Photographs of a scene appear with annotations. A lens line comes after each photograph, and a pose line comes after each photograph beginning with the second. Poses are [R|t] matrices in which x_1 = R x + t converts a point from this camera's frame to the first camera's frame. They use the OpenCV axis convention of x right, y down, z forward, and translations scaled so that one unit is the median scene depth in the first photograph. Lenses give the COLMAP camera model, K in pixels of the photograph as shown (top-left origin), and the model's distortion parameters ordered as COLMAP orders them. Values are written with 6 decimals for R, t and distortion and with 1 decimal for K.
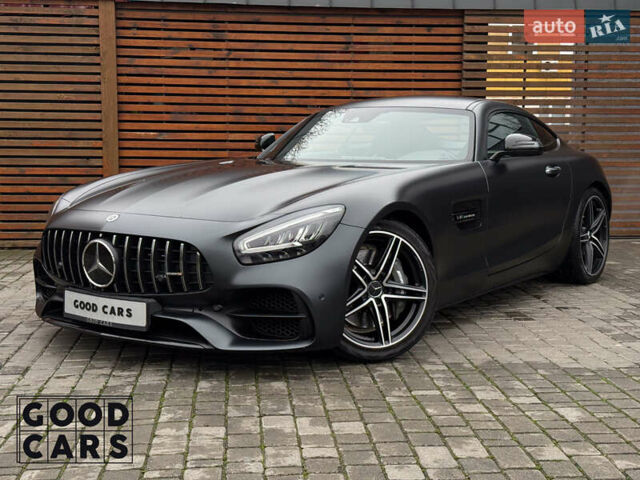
lens RADIAL K [[884.2, 0, 320.0], [0, 884.2, 240.0], [0, 0, 1]] dist [0.200689, -0.382109]
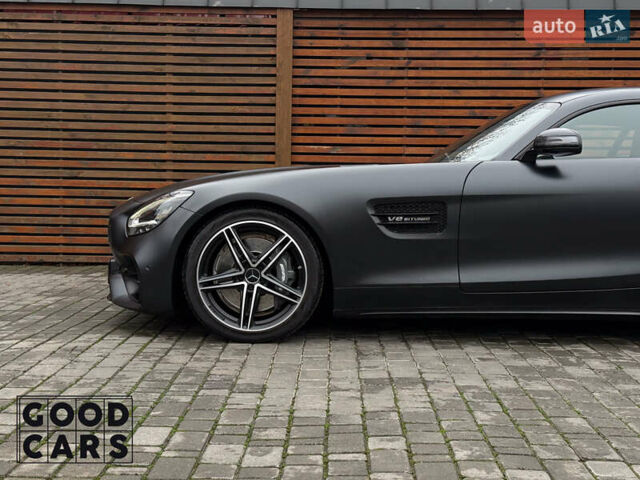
lens RADIAL K [[884.2, 0, 320.0], [0, 884.2, 240.0], [0, 0, 1]] dist [0.200689, -0.382109]
pose [[0.992747, 0.016912, -0.119025, -0.080747], [-0.021481, 0.999077, -0.037208, 0.014669], [0.118286, 0.039495, 0.992194, 0.067290]]
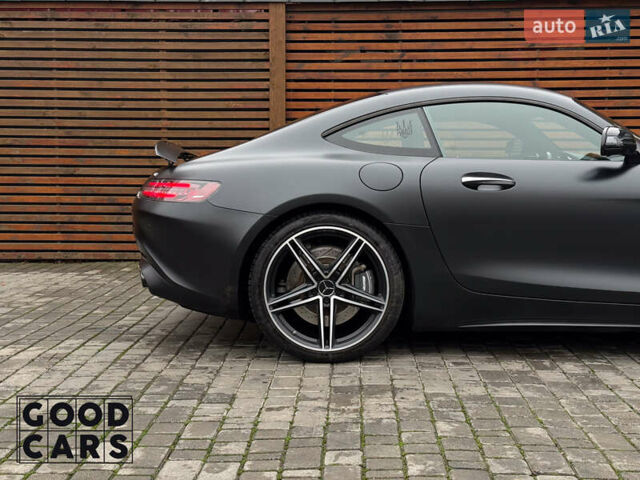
lens RADIAL K [[884.2, 0, 320.0], [0, 884.2, 240.0], [0, 0, 1]] dist [0.200689, -0.382109]
pose [[0.990361, 0.007556, -0.138306, -0.057414], [-0.009980, 0.999808, -0.016843, 0.001393], [0.138153, 0.018061, 0.990246, 0.068060]]
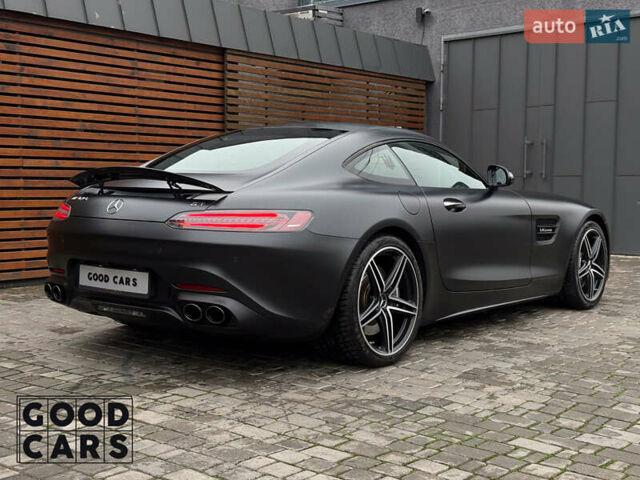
lens RADIAL K [[884.2, 0, 320.0], [0, 884.2, 240.0], [0, 0, 1]] dist [0.200689, -0.382109]
pose [[0.711840, -0.050101, 0.700552, -0.527256], [0.070503, 0.997512, -0.000301, -0.020697], [-0.698794, 0.049605, 0.713601, 0.175562]]
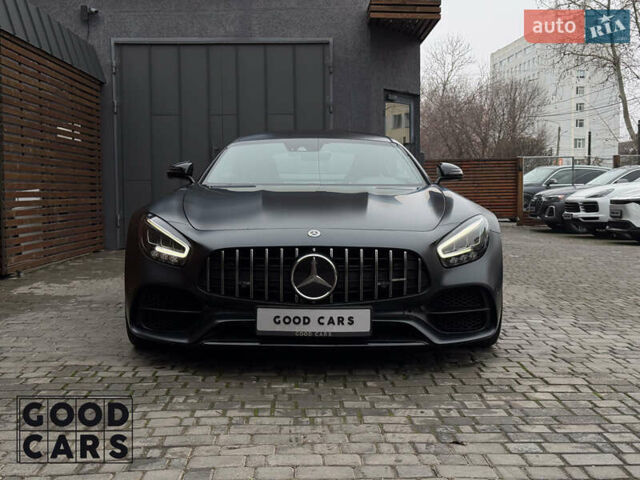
lens RADIAL K [[884.2, 0, 320.0], [0, 884.2, 240.0], [0, 0, 1]] dist [0.200689, -0.382109]
pose [[0.075449, -0.061960, 0.995223, -0.772280], [0.106534, 0.992856, 0.053736, -0.056263], [-0.991442, 0.101971, 0.081511, 0.627689]]
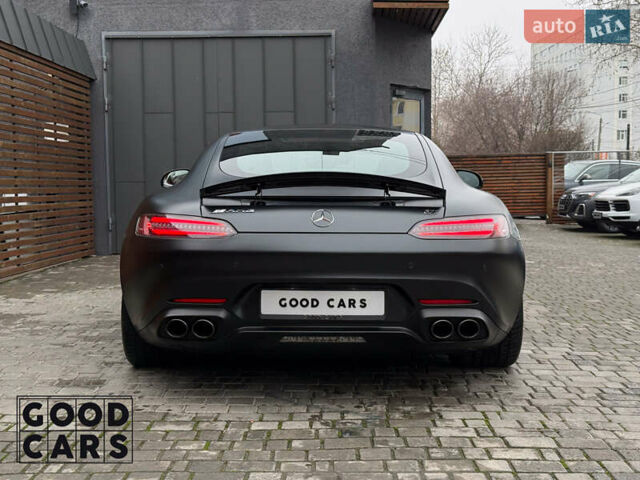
lens RADIAL K [[884.2, 0, 320.0], [0, 884.2, 240.0], [0, 0, 1]] dist [0.200689, -0.382109]
pose [[0.119338, -0.069731, 0.990402, -0.686893], [0.108714, 0.992450, 0.056775, -0.063292], [-0.986884, 0.100895, 0.126018, 0.576468]]
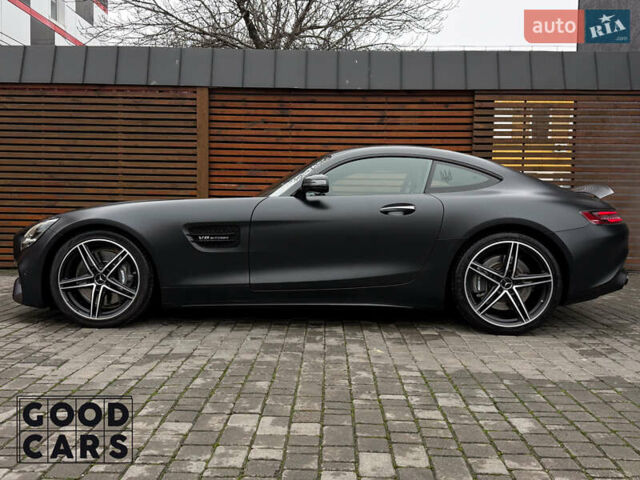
lens RADIAL K [[624.1, 0, 320.0], [0, 624.1, 240.0], [0, 0, 1]] dist [0.199104, -0.412462]
pose [[0.993145, 0.014829, -0.115940, 0.050802], [-0.021014, 0.998410, -0.052310, 0.008939], [0.114980, 0.054388, 0.991878, 0.089700]]
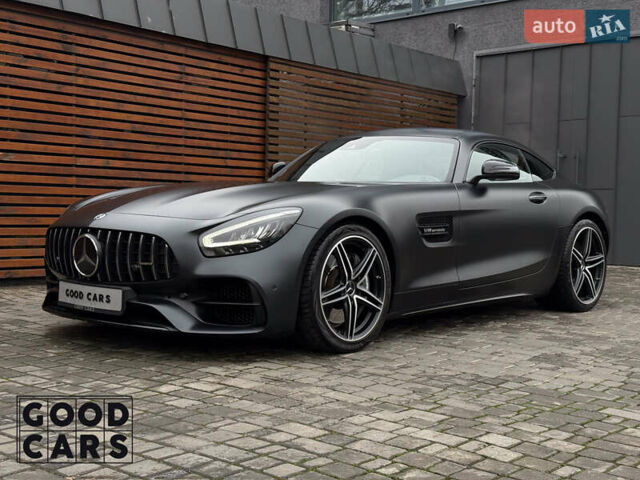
lens RADIAL K [[884.2, 0, 320.0], [0, 884.2, 240.0], [0, 0, 1]] dist [0.200689, -0.382109]
pose [[0.715877, -0.017607, 0.698005, -0.565691], [0.055414, 0.997961, -0.031659, 0.004126], [-0.696024, 0.061343, 0.715393, 0.198852]]
